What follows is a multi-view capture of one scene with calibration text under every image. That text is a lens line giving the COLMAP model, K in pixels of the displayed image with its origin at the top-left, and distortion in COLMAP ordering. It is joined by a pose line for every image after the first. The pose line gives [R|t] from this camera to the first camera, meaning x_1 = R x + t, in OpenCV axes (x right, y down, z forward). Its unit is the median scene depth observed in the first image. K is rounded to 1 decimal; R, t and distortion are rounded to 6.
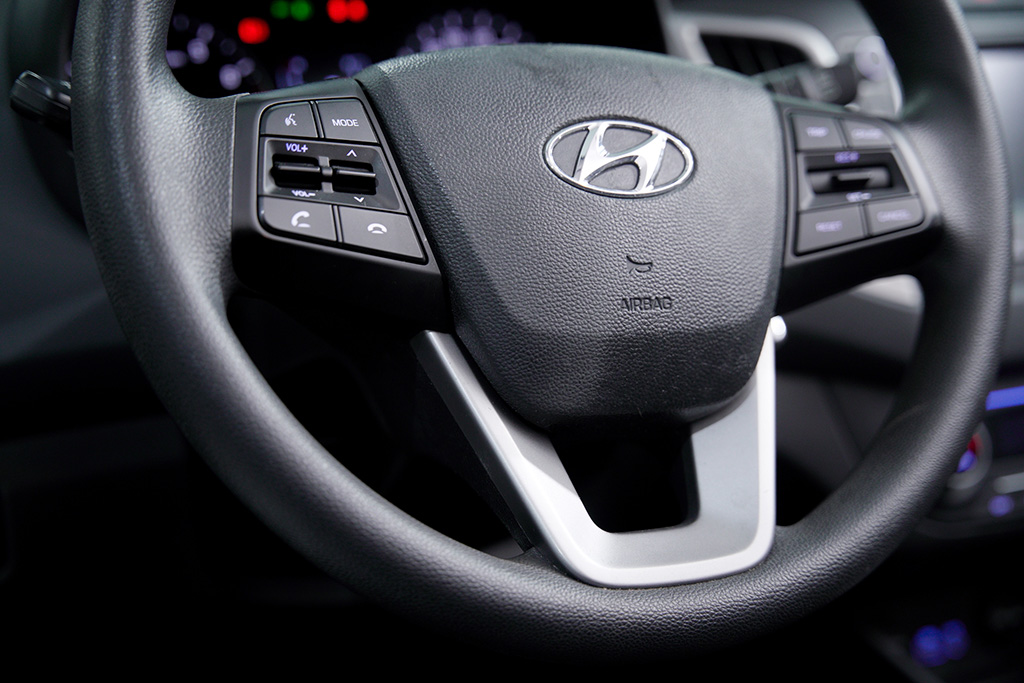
lens RADIAL K [[1398.7, 0, 512.0], [0, 1398.7, 341.5], [0, 0, 1]] dist [-0.002925, 0.044546]
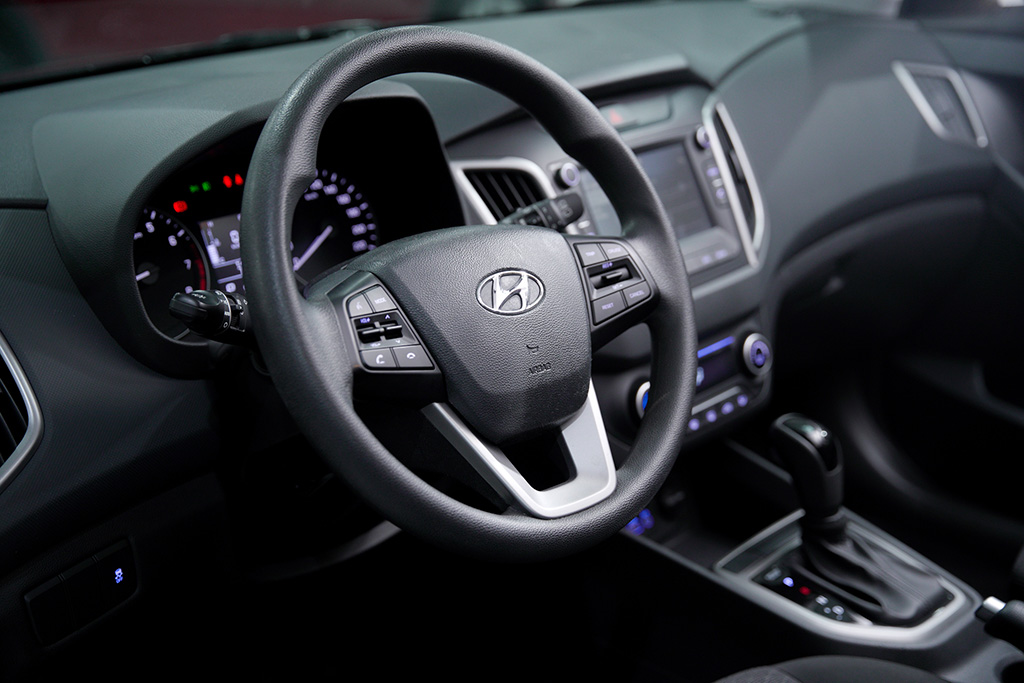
lens RADIAL K [[1398.7, 0, 512.0], [0, 1398.7, 341.5], [0, 0, 1]] dist [-0.002925, 0.044546]
pose [[0.936128, -0.158363, 0.313984, -0.516983], [0.146485, 0.987316, 0.061231, -0.180903], [-0.319698, -0.011327, 0.947452, -0.766002]]
